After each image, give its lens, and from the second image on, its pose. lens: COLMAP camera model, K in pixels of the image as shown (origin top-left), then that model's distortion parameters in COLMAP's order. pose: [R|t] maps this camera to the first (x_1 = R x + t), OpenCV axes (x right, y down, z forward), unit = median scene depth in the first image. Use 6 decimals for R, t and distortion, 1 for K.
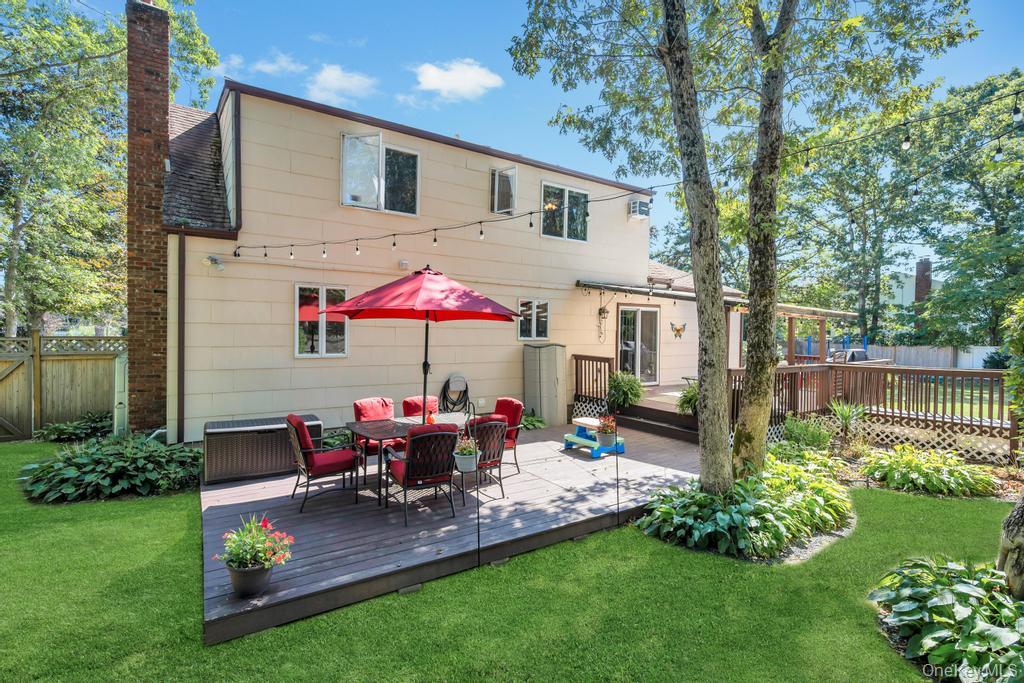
lens RADIAL K [[469.5, 0, 512.0], [0, 469.5, 341.8], [0, 0, 1]] dist [0.001216, -0.000374]
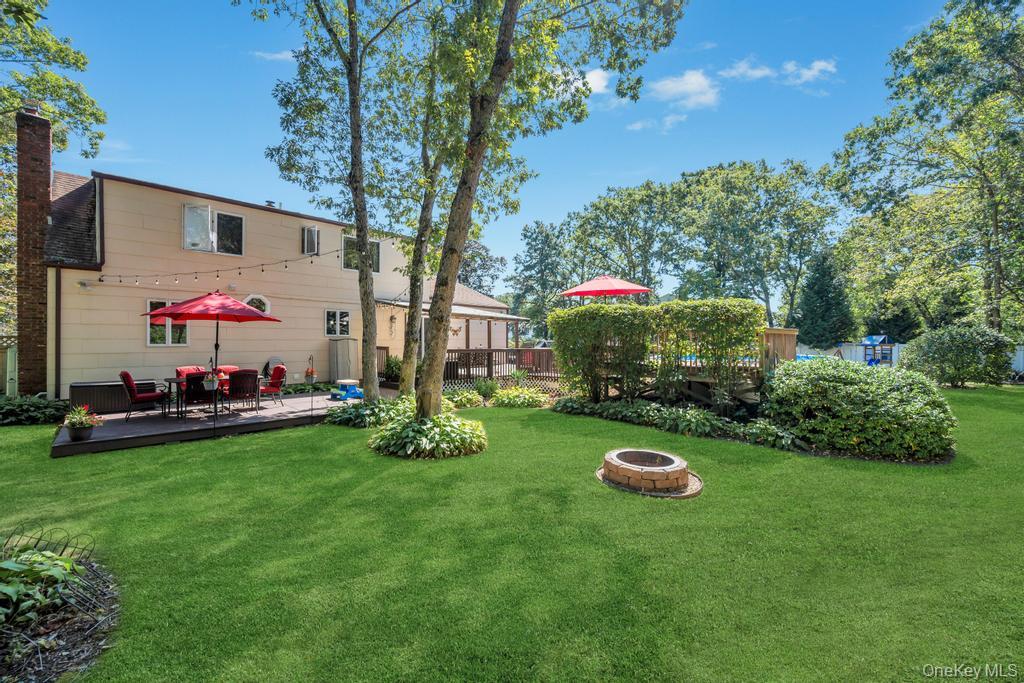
lens RADIAL K [[403.4, 0, 511.5], [0, 403.4, 343.8], [0, 0, 1]] dist [-0.001859, 0.000322]
pose [[0.981880, -0.012879, 0.189067, 0.480338], [0.015556, 0.999799, -0.012680, 0.061828], [-0.188866, 0.015391, 0.981882, -0.551370]]
